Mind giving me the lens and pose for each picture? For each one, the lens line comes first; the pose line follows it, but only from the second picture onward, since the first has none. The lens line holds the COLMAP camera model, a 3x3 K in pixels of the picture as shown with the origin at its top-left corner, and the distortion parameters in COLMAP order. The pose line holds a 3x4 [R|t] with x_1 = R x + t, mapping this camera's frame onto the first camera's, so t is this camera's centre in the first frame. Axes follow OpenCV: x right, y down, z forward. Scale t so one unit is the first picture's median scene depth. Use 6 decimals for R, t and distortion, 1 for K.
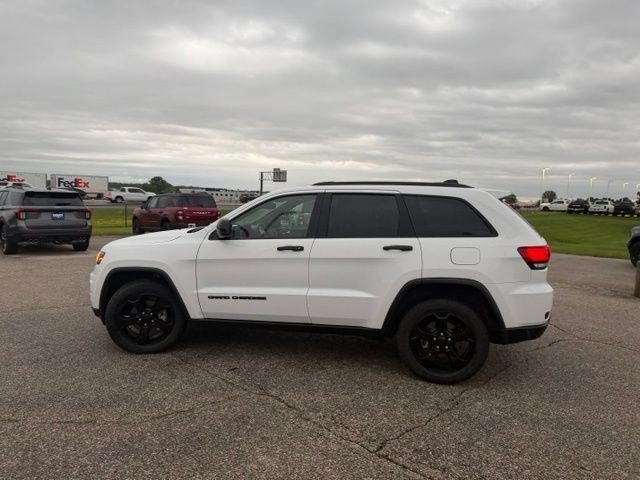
lens RADIAL K [[445.7, 0, 314.5], [0, 445.7, 244.7], [0, 0, 1]] dist [0.053262, -0.071244]
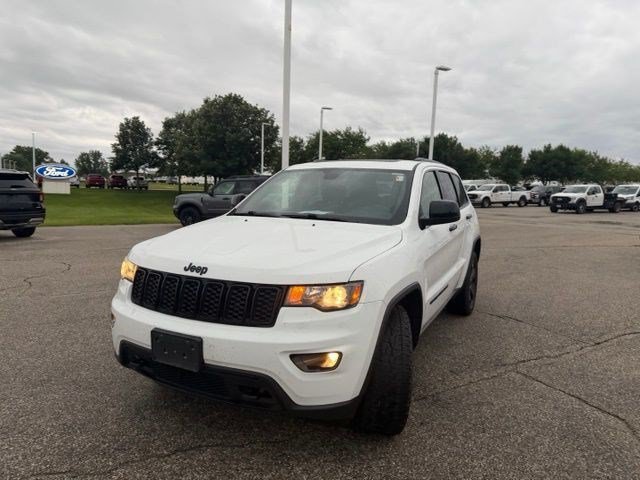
lens RADIAL K [[445.7, 0, 314.0], [0, 445.7, 238.5], [0, 0, 1]] dist [0.053262, -0.071244]
pose [[0.270757, -0.129062, 0.953957, -1.056151], [0.077897, 0.990660, 0.111918, -0.099251], [-0.959491, 0.044008, 0.278281, 1.007189]]
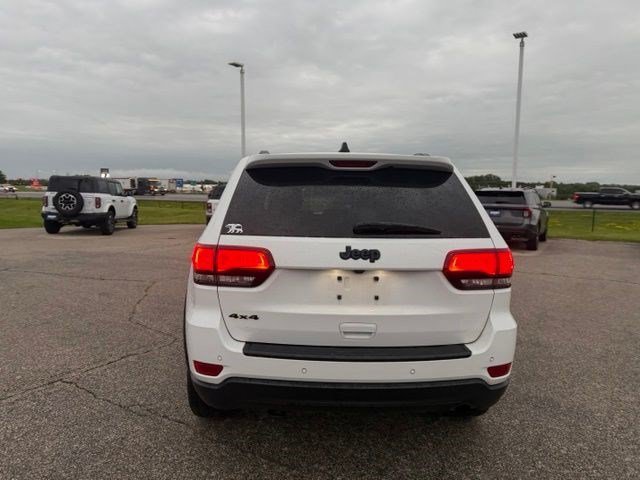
lens RADIAL K [[445.7, 0, 315.4], [0, 445.7, 238.5], [0, 0, 1]] dist [0.053262, -0.071244]
pose [[0.242349, 0.076583, -0.967162, 1.012092], [-0.103736, 0.993210, 0.052652, -0.045709], [0.964627, 0.087569, 0.248648, 0.916237]]
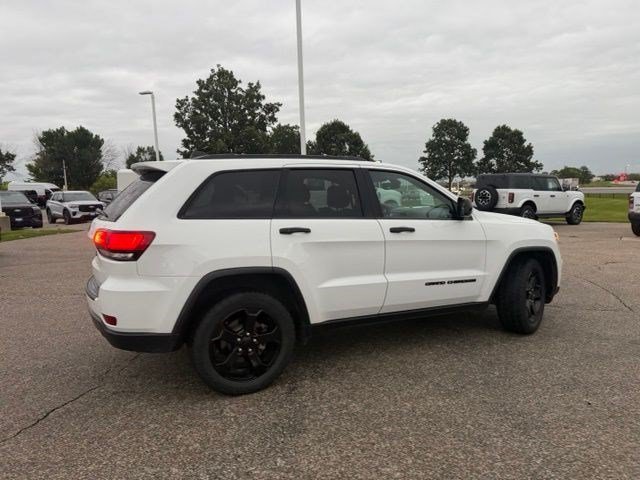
lens RADIAL K [[445.7, 0, 321.8], [0, 445.7, 243.7], [0, 0, 1]] dist [0.053262, -0.071244]
pose [[-0.786246, 0.065189, -0.614466, 0.728348], [-0.057059, 0.982511, 0.177245, -0.152576], [0.615274, 0.174418, -0.768776, 2.016790]]
